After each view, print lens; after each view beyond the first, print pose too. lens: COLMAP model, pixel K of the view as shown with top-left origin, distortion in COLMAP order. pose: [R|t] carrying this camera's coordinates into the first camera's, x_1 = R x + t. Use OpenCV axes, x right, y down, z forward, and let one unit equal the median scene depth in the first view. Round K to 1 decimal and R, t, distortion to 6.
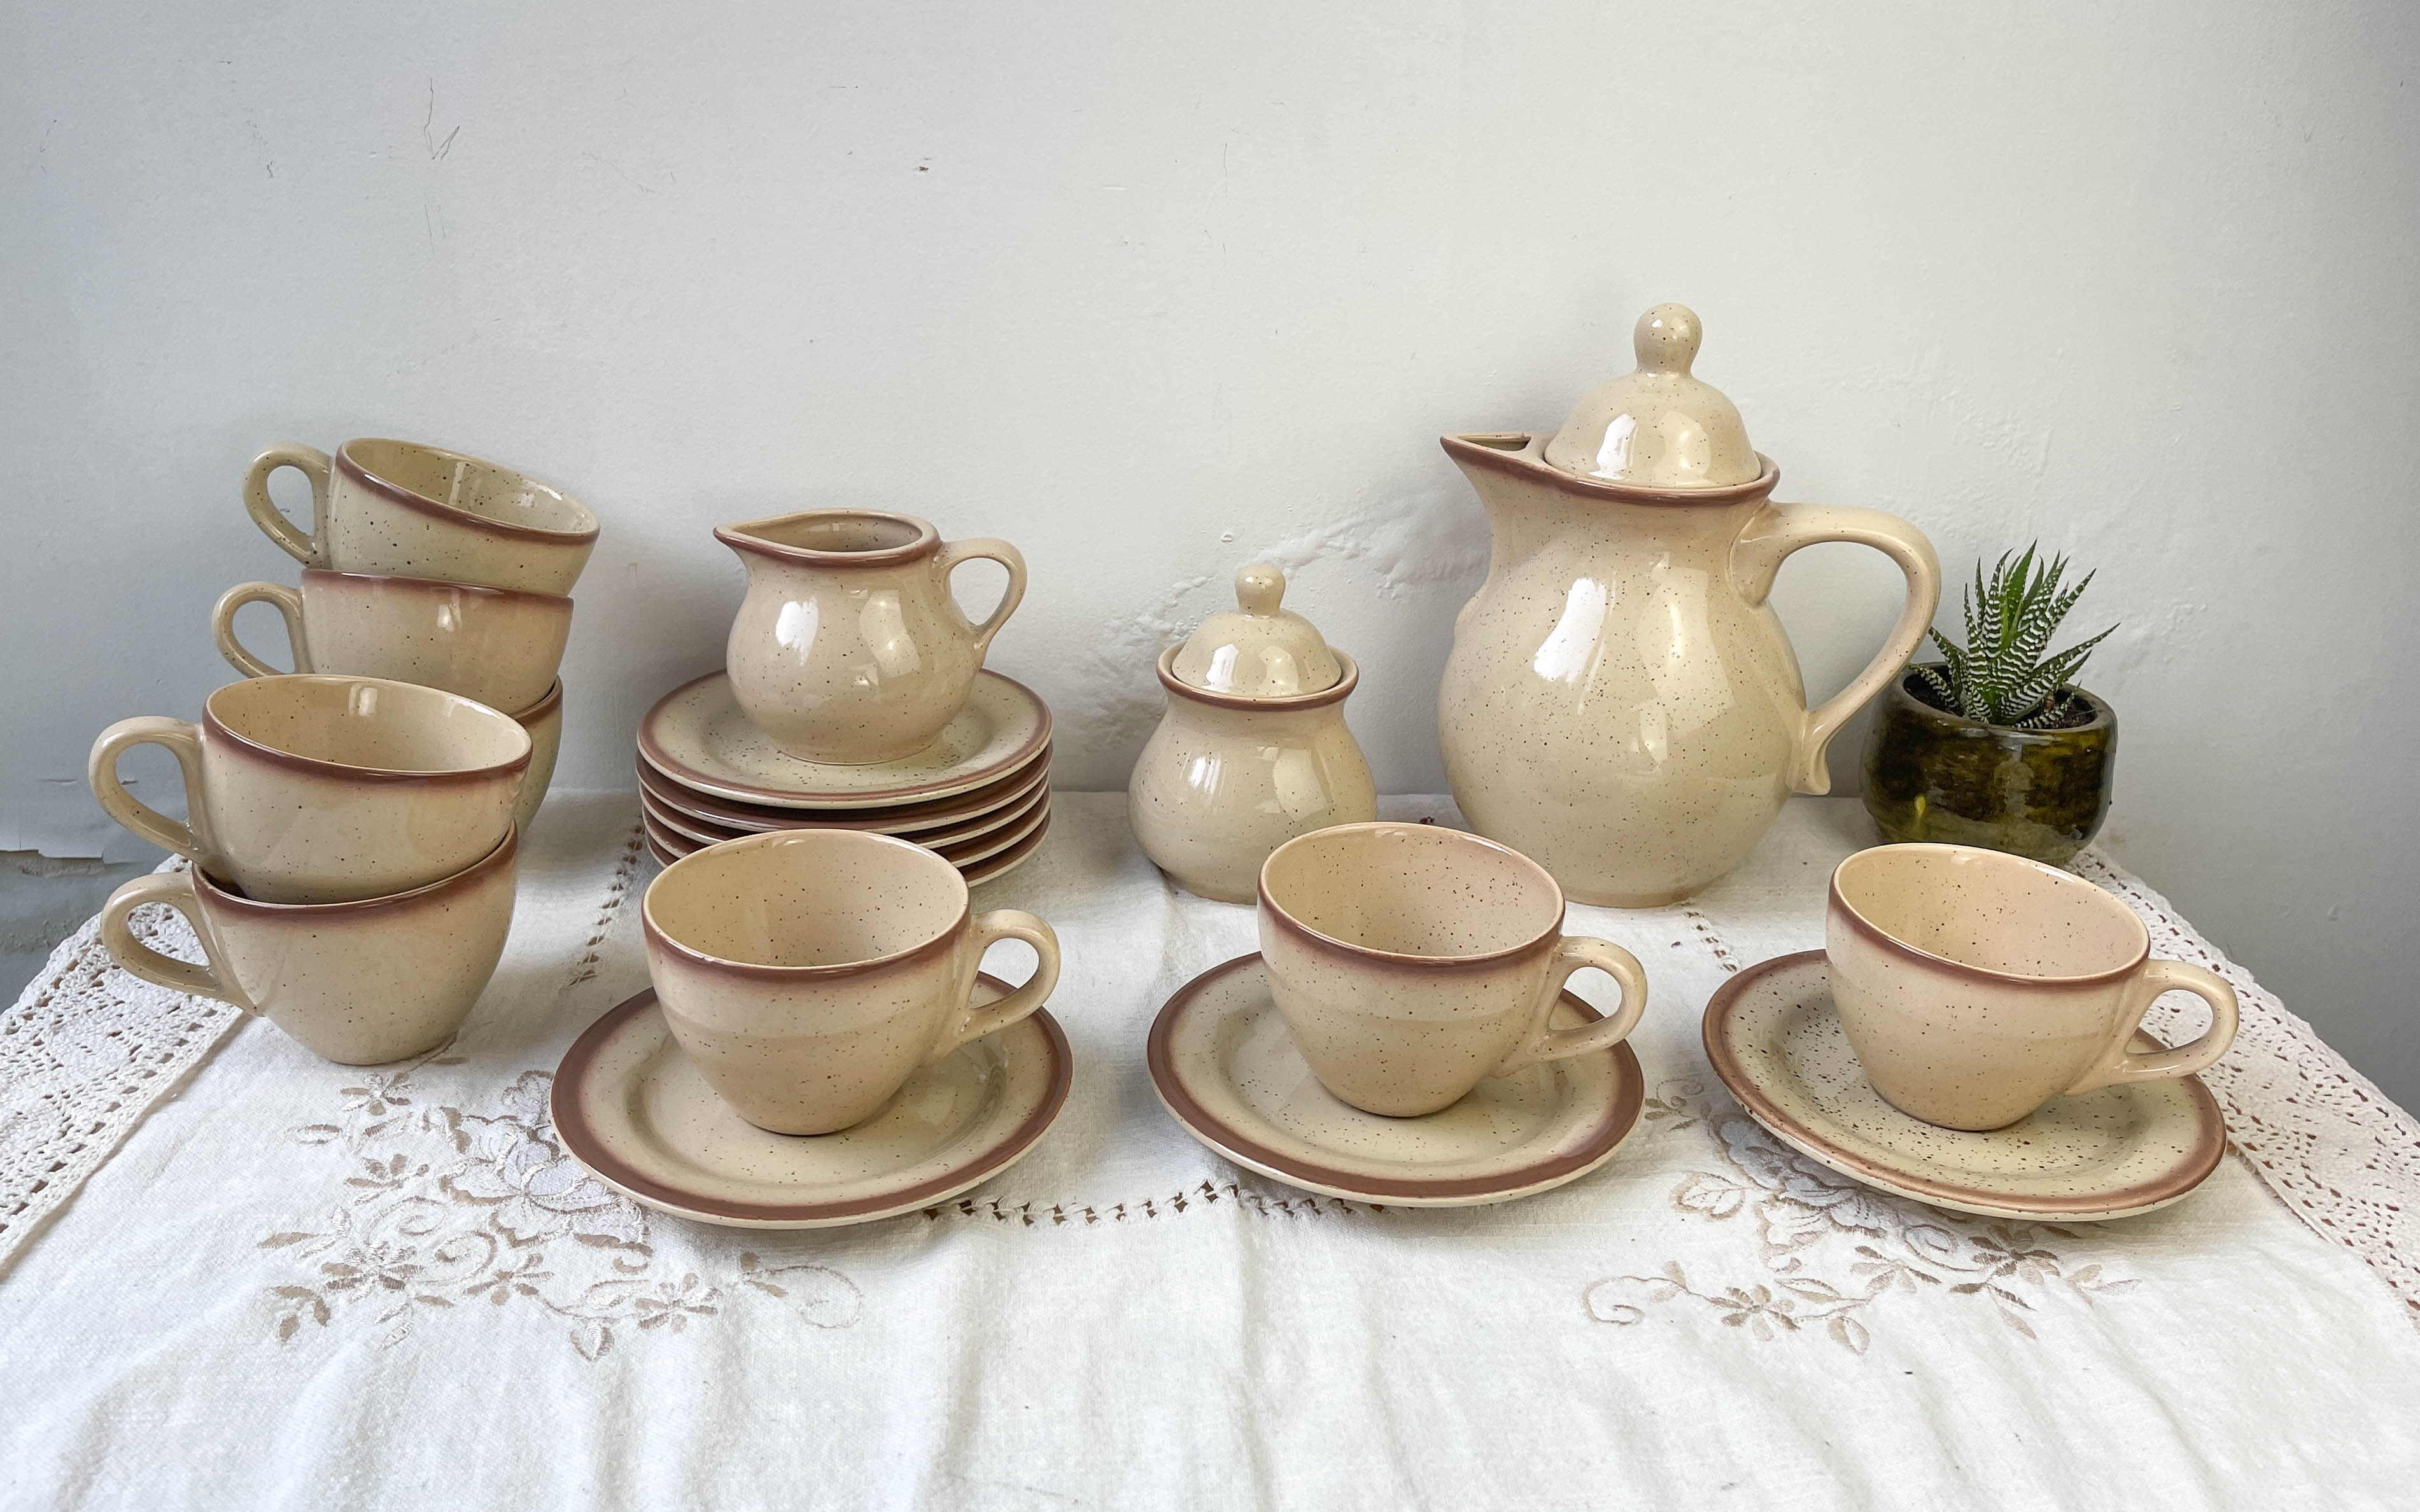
lens RADIAL K [[2045.2, 0, 1187.1], [0, 2045.2, 709.1], [0, 0, 1]] dist [0.004731, 0.006251]
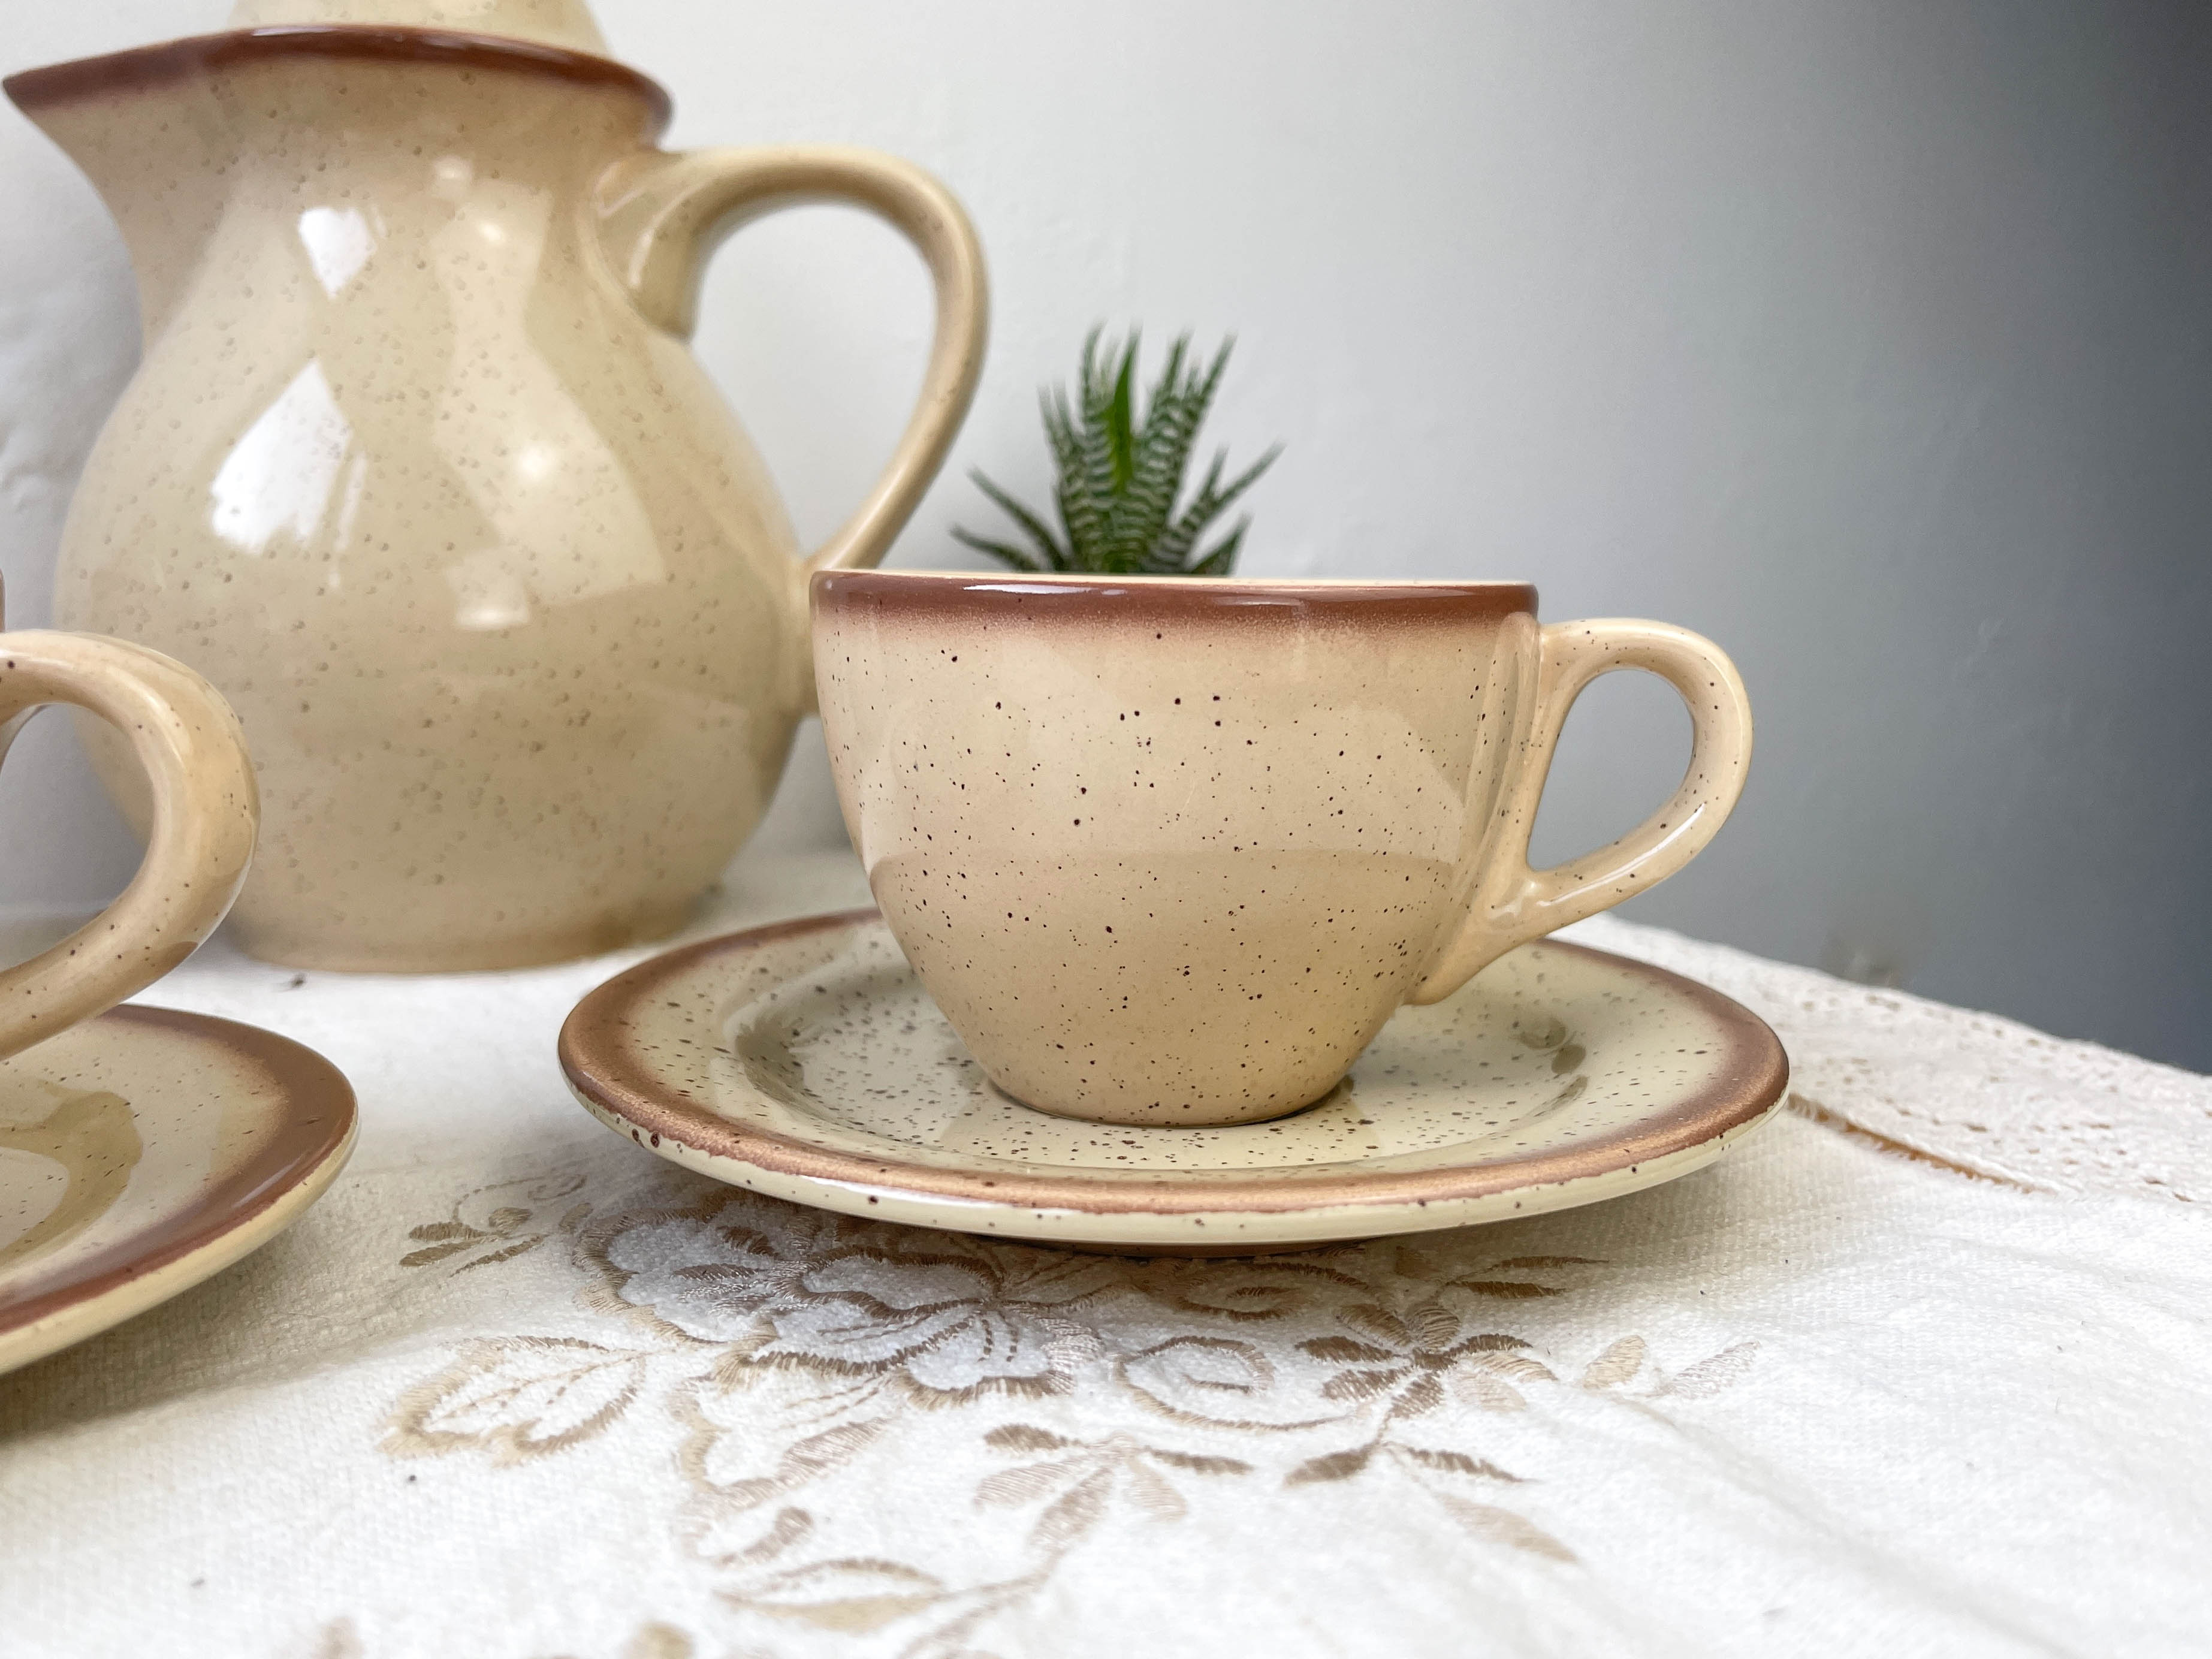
lens RADIAL K [[1808.7, 0, 1106.0], [0, 1808.7, 829.5], [0, 0, 1]] dist [0.011133, -0.012240]
pose [[0.925187, -0.089802, 0.368734, 0.244152], [0.178450, 0.960430, -0.213843, 0.231268], [-0.334939, 0.263646, 0.904603, 0.702404]]
